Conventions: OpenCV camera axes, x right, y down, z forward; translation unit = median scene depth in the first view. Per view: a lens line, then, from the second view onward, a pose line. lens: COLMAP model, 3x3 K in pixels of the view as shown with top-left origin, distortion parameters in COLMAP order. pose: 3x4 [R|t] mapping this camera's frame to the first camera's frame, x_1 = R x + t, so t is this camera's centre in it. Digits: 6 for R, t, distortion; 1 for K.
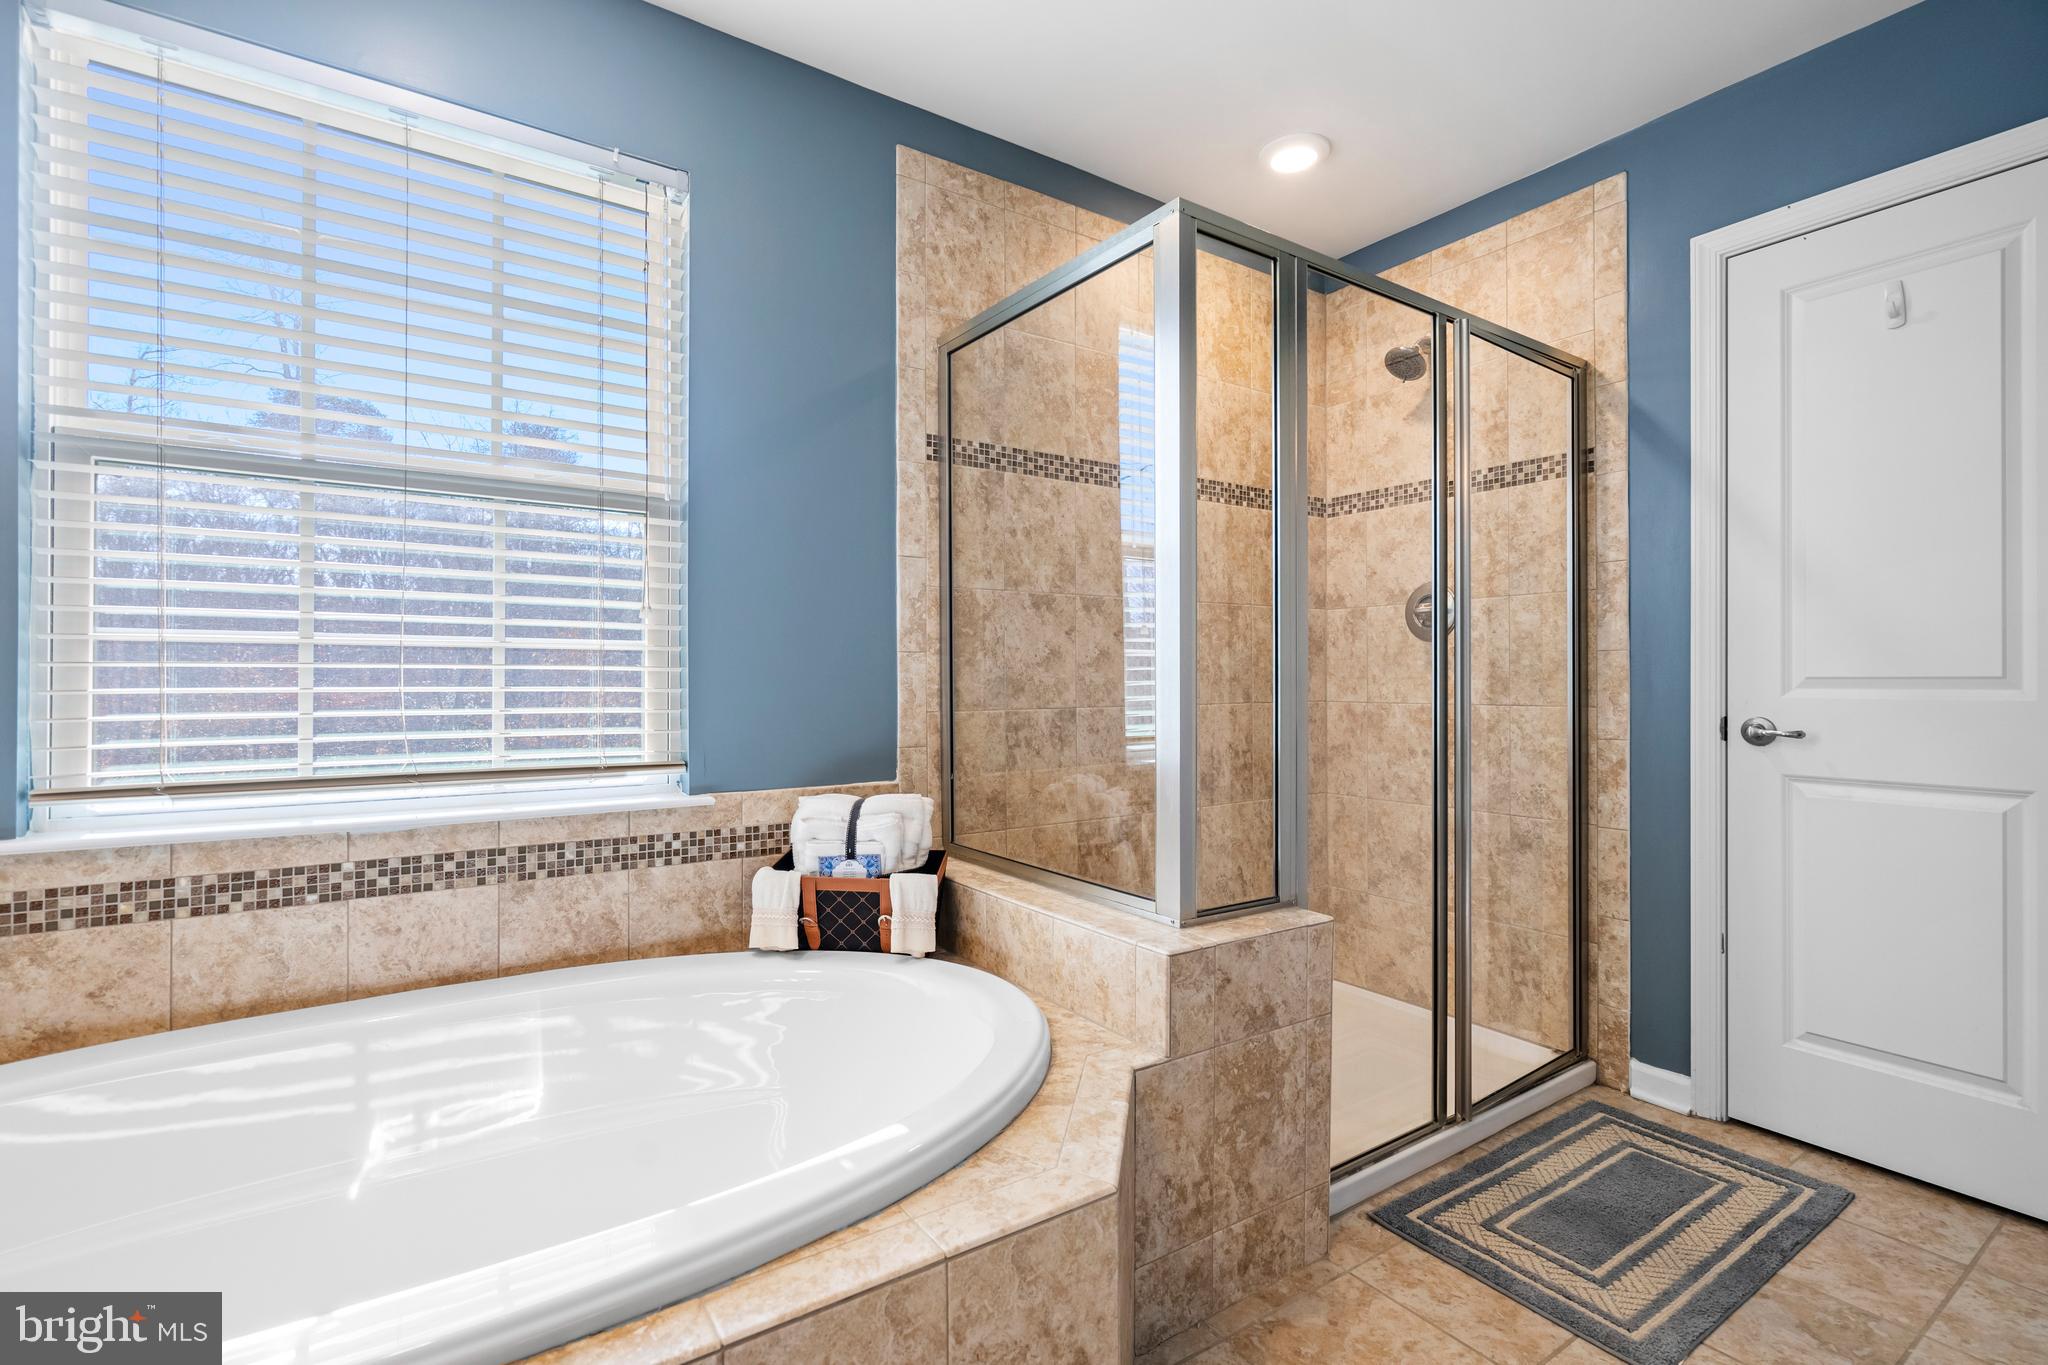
lens RADIAL K [[936.8, 0, 1024.0], [0, 936.8, 674.4], [0, 0, 1]] dist [-0.005881, 0.004094]
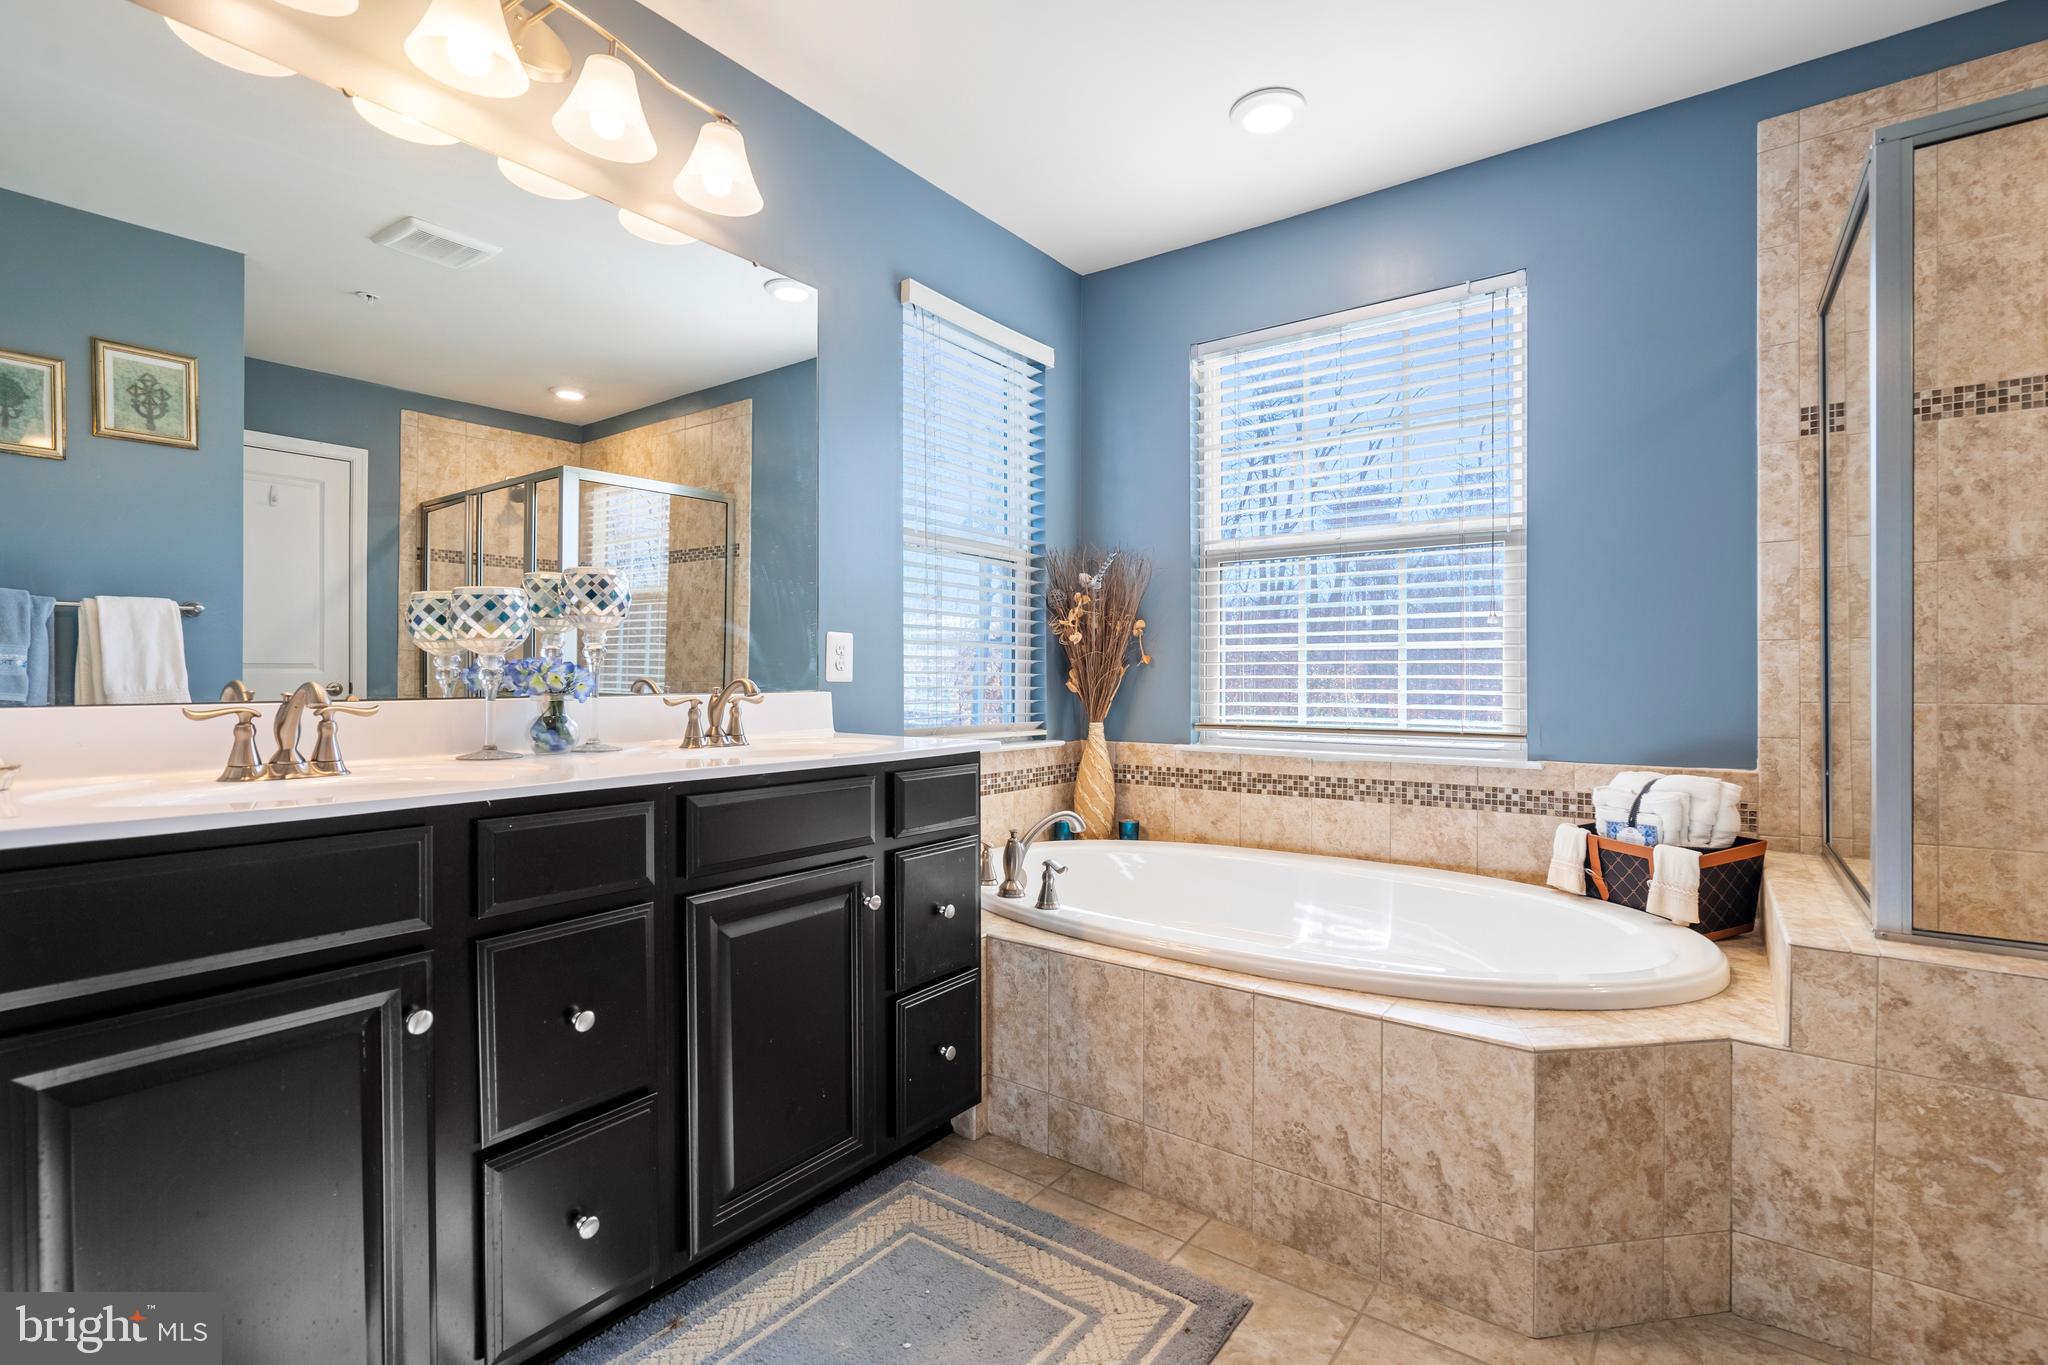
lens RADIAL K [[936.8, 0, 1025.7], [0, 936.8, 681.5], [0, 0, 1]] dist [-0.005881, 0.004094]
pose [[0.331733, 0.004421, -0.943363, 0.638532], [0.006707, 0.999953, 0.007045, 0.008591], [0.943350, -0.008664, 0.331687, -0.064991]]
